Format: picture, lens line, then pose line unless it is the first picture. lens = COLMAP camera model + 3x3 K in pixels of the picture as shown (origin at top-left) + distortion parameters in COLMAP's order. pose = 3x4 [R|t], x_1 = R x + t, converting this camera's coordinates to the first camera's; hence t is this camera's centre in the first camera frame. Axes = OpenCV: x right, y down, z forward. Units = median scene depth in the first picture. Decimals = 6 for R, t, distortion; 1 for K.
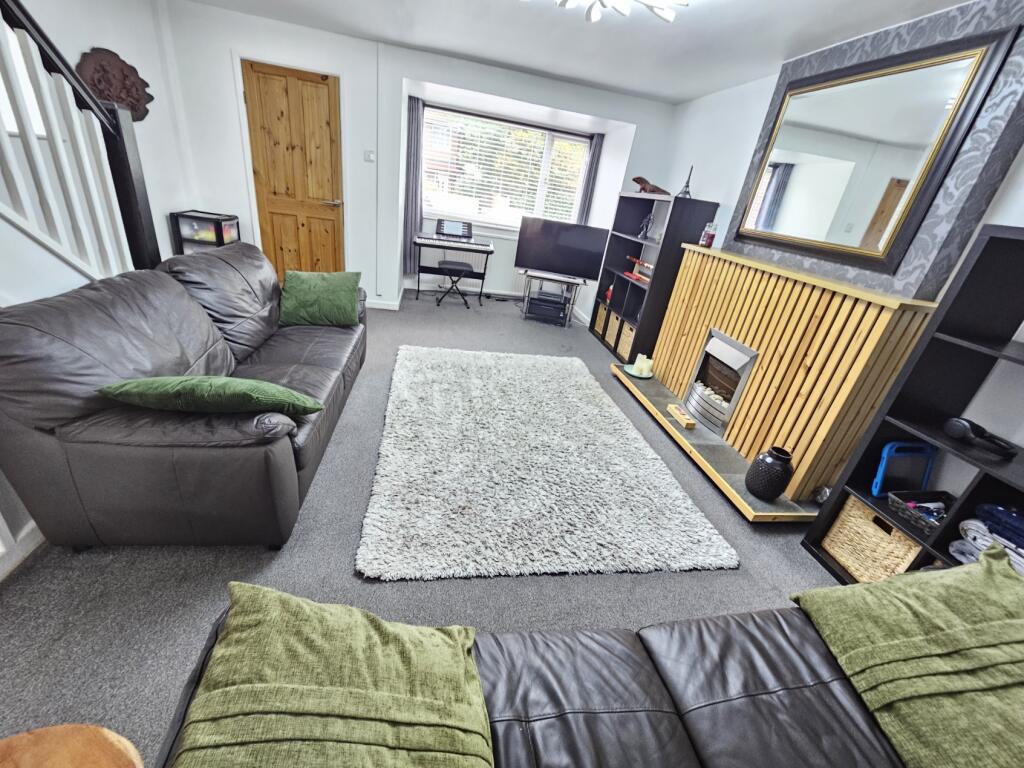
lens RADIAL K [[416.9, 0, 505.9], [0, 416.9, 390.6], [0, 0, 1]] dist [0.001461, -0.002472]
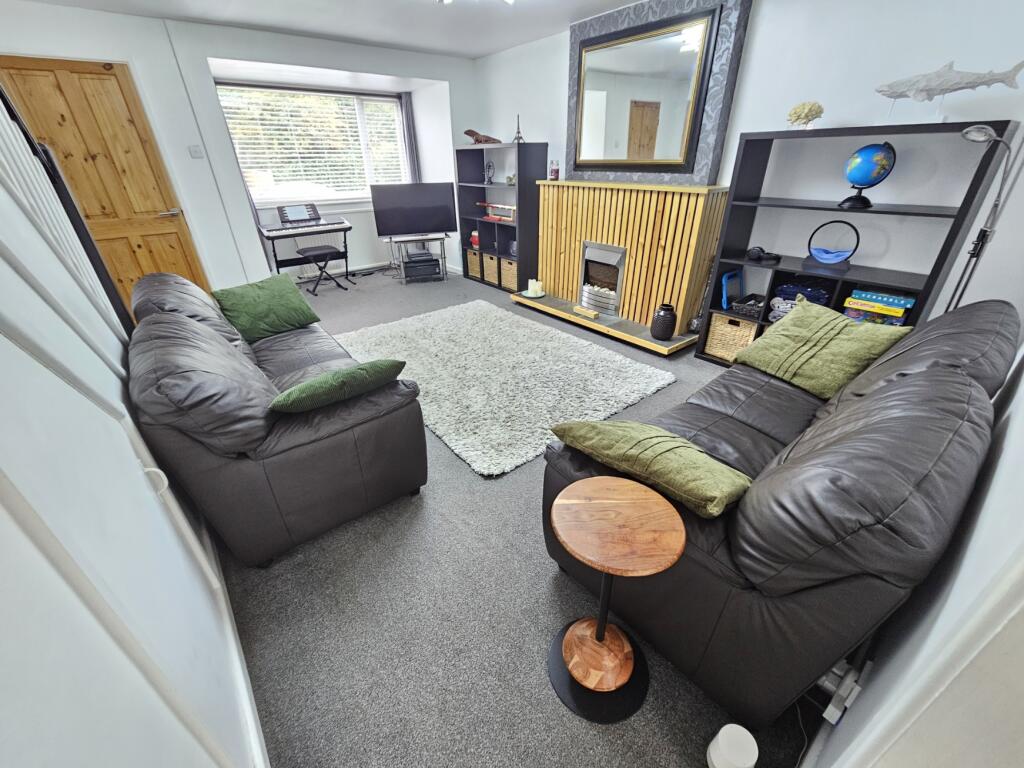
lens RADIAL K [[416.9, 0, 508.3], [0, 416.9, 391.4], [0, 0, 1]] dist [0.001461, -0.002472]
pose [[0.856227, -0.374147, 0.356215, -0.402145], [0.338679, 0.927228, 0.159829, -0.001014], [-0.390092, -0.016208, 0.920633, -0.142374]]
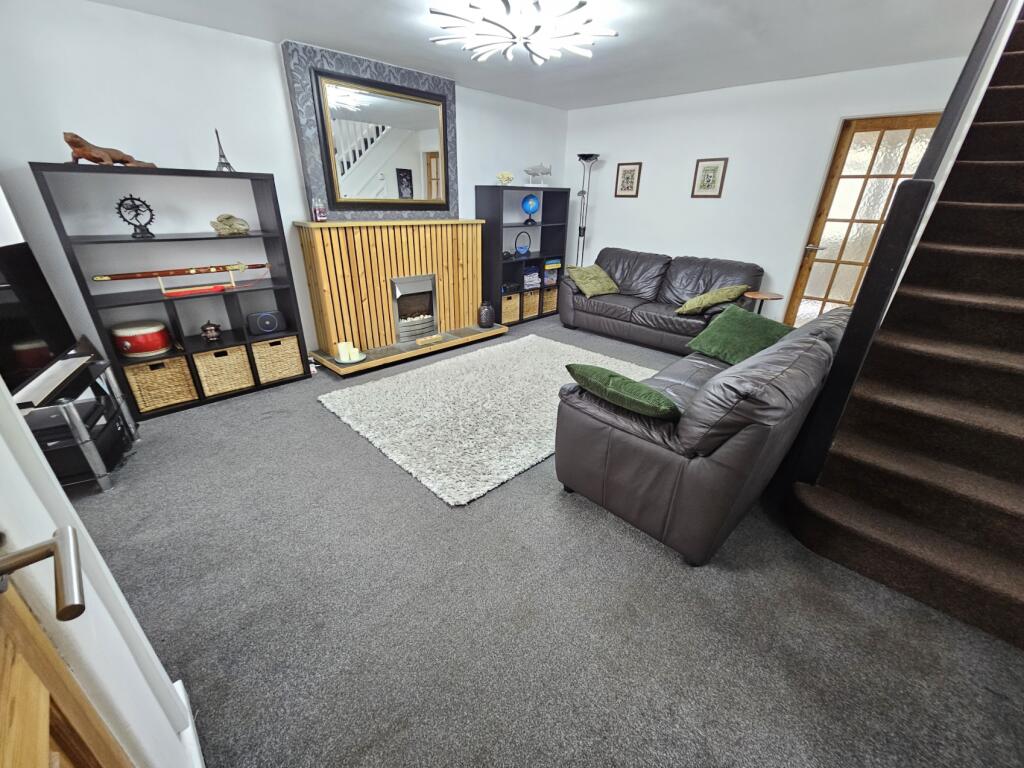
lens RADIAL K [[416.9, 0, 503.6], [0, 416.9, 387.5], [0, 0, 1]] dist [0.001461, -0.002472]
pose [[-0.573582, -0.470528, 0.670528, -0.810227], [0.264128, 0.668611, 0.695123, -0.815481], [-0.775397, 0.575815, -0.259224, 1.408307]]
